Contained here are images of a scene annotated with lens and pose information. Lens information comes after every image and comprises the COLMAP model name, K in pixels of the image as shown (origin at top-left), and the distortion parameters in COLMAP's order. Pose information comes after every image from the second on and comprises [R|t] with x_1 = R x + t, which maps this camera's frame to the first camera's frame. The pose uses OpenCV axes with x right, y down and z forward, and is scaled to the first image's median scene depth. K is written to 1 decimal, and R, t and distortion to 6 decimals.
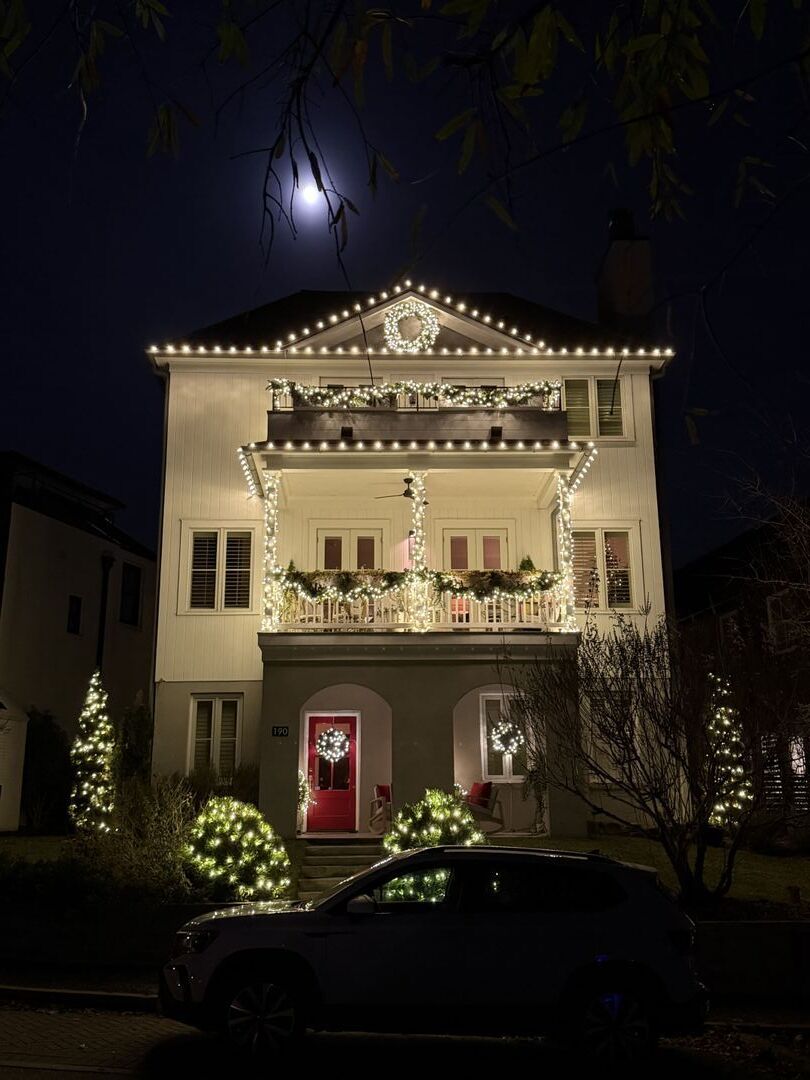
lens RADIAL K [[953.2, 0, 404.5], [0, 953.2, 550.0], [0, 0, 1]] dist [0.179336, -0.293161]
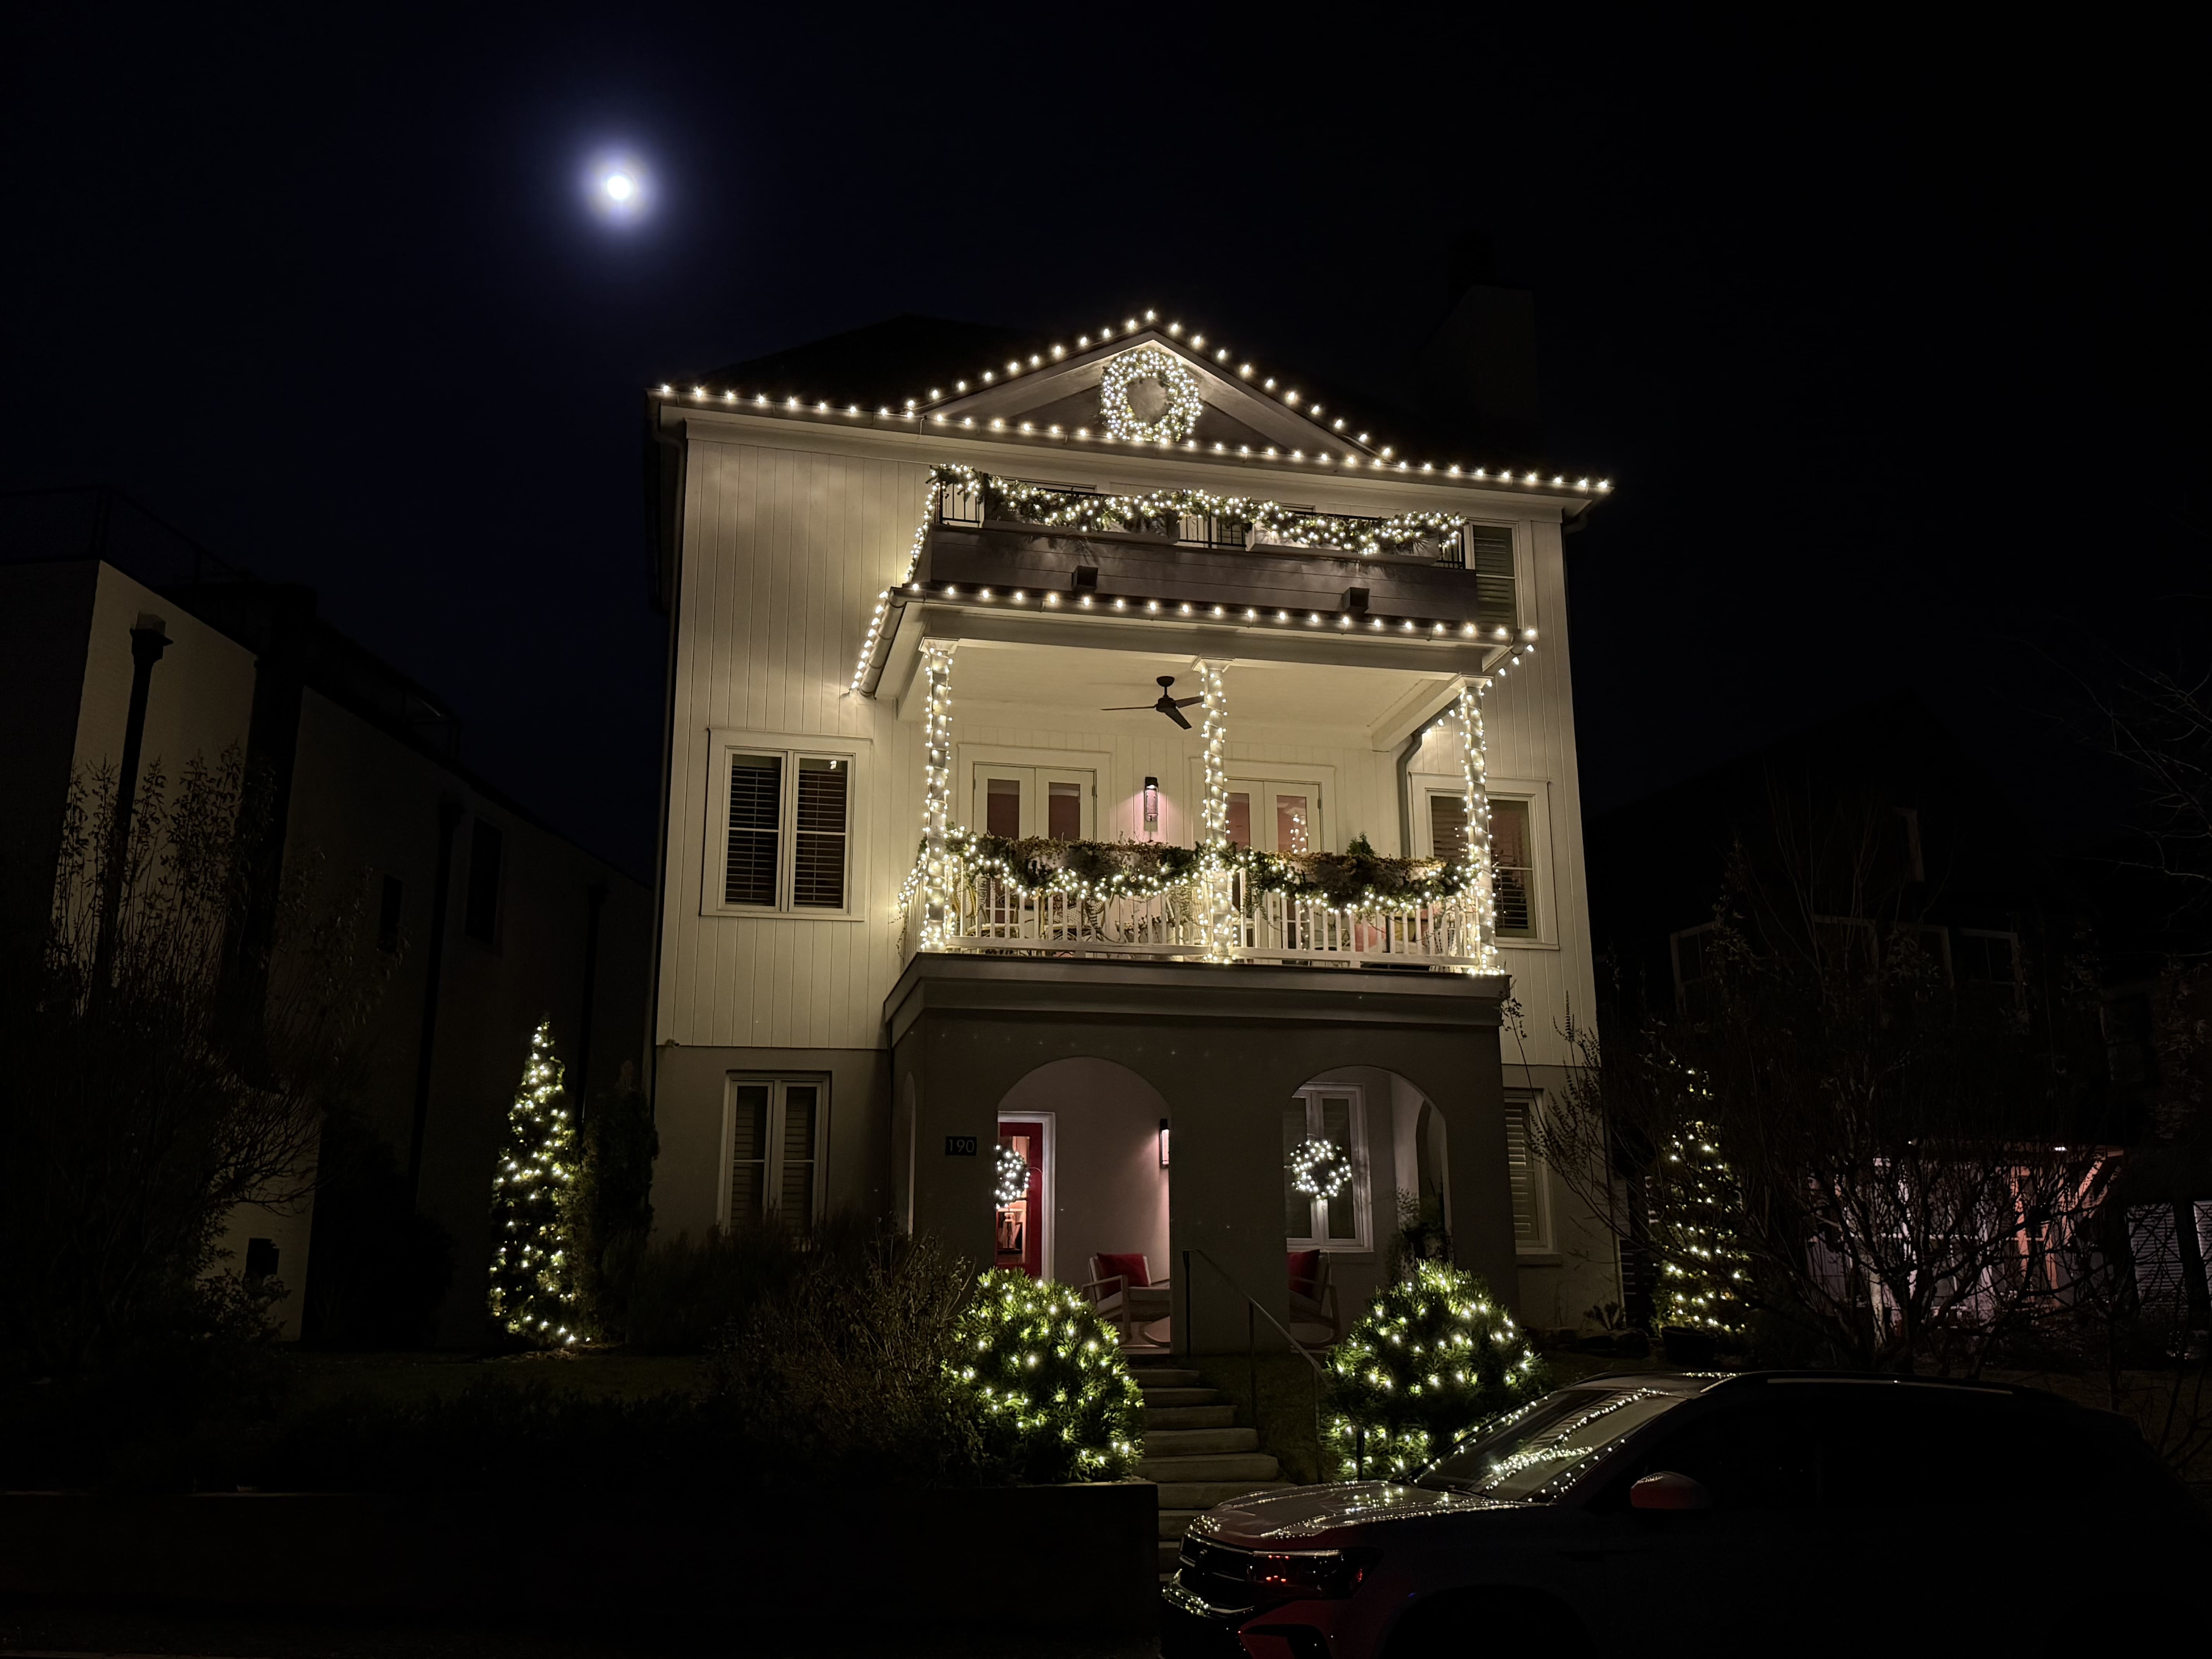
lens RADIAL K [[1685.0, 0, 1106.0], [0, 1685.0, 829.5], [0, 0, 1]] dist [0.170453, -0.310227]
pose [[0.982722, 0.051797, 0.177691, -0.203734], [-0.049852, 0.998638, -0.015399, 0.027672], [-0.178247, 0.006275, 0.983966, 0.088129]]
